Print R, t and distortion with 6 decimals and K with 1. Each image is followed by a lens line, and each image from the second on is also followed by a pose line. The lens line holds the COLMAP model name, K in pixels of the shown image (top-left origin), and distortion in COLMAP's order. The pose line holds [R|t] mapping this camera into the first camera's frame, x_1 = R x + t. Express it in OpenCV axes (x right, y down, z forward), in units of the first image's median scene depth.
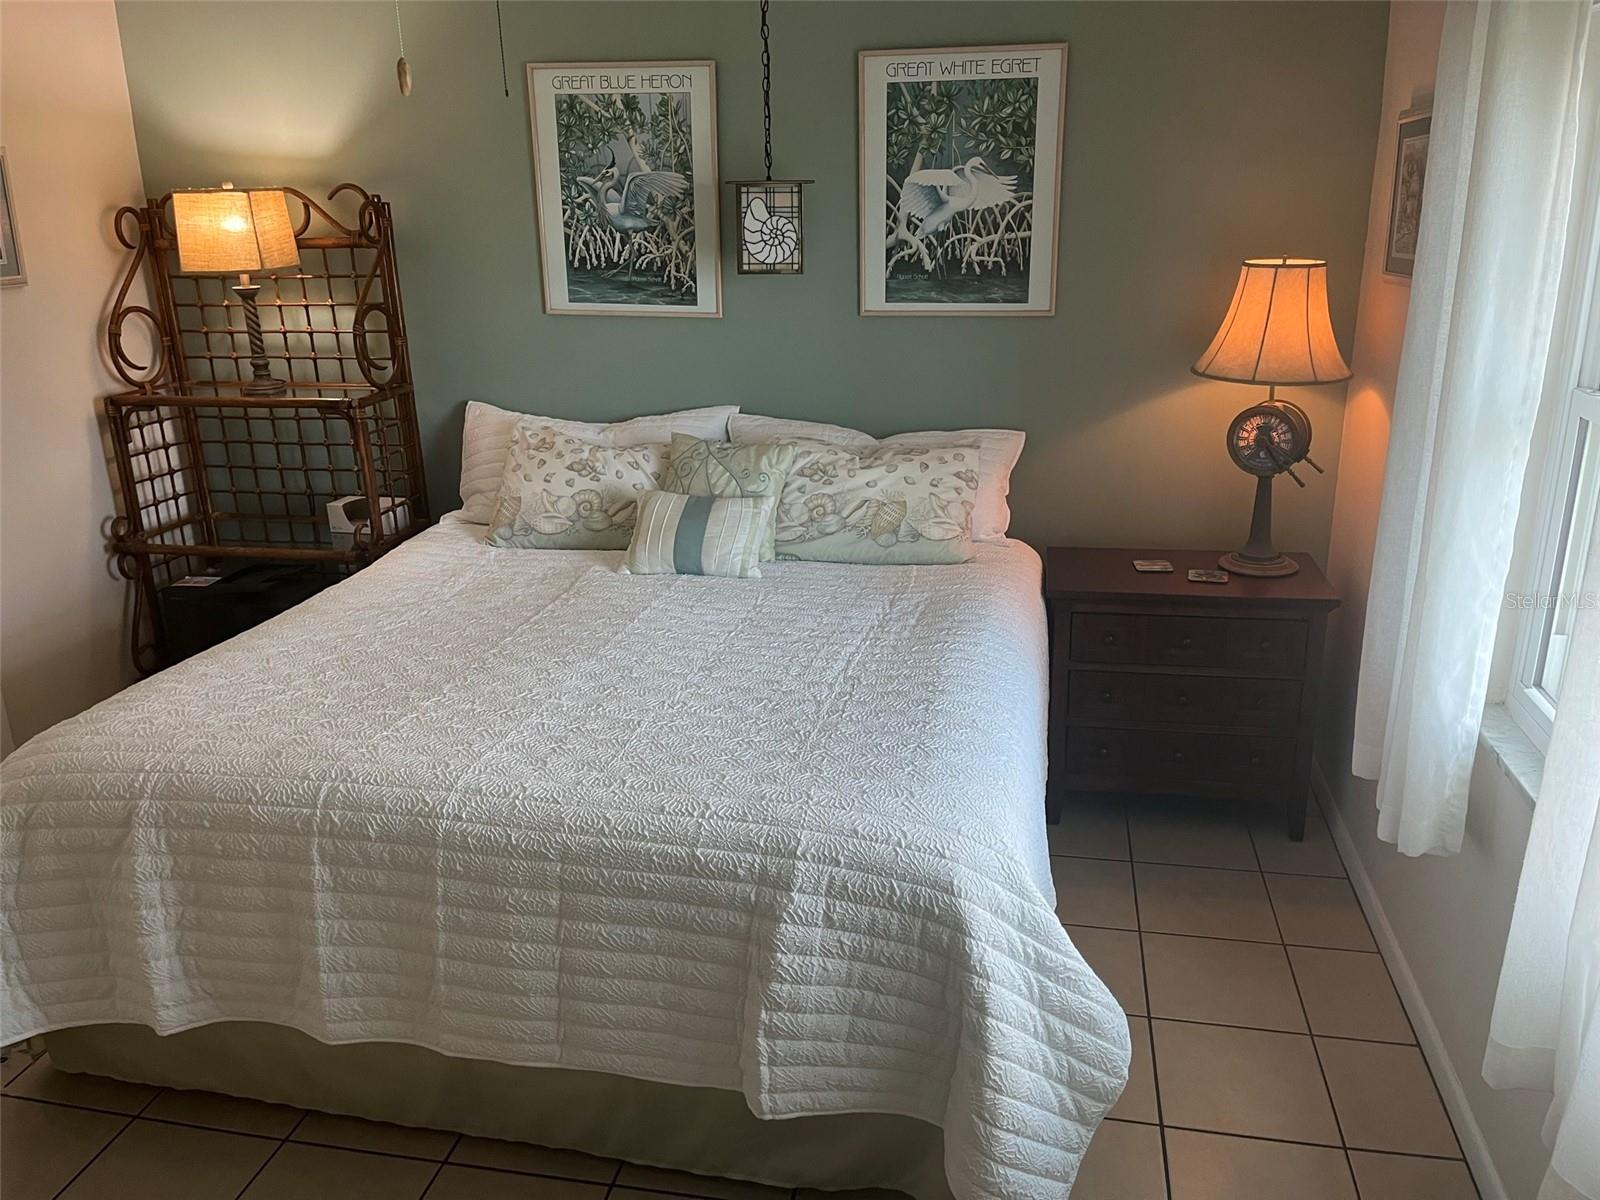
lens RADIAL K [[1215.1, 0, 807.0], [0, 1215.1, 599.1], [0, 0, 1]] dist [0.052688, -0.068600]
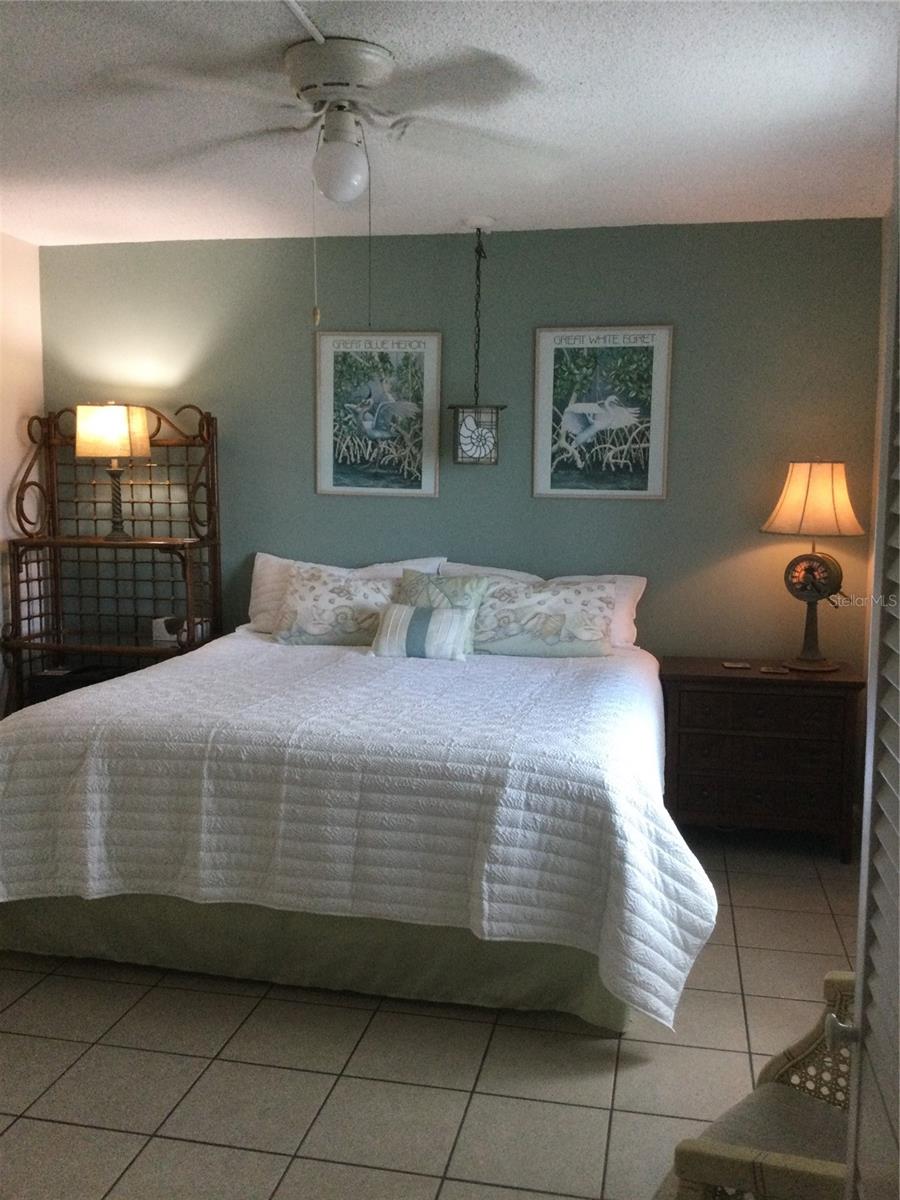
lens RADIAL K [[1083.5, 0, 444.2], [0, 1083.5, 601.5], [0, 0, 1]] dist [0.118411, -0.224666]
pose [[0.999565, 0.027364, -0.010960, -0.048754], [-0.028994, 0.979718, -0.198271, 0.163470], [0.005312, 0.198503, 0.980086, -0.275471]]
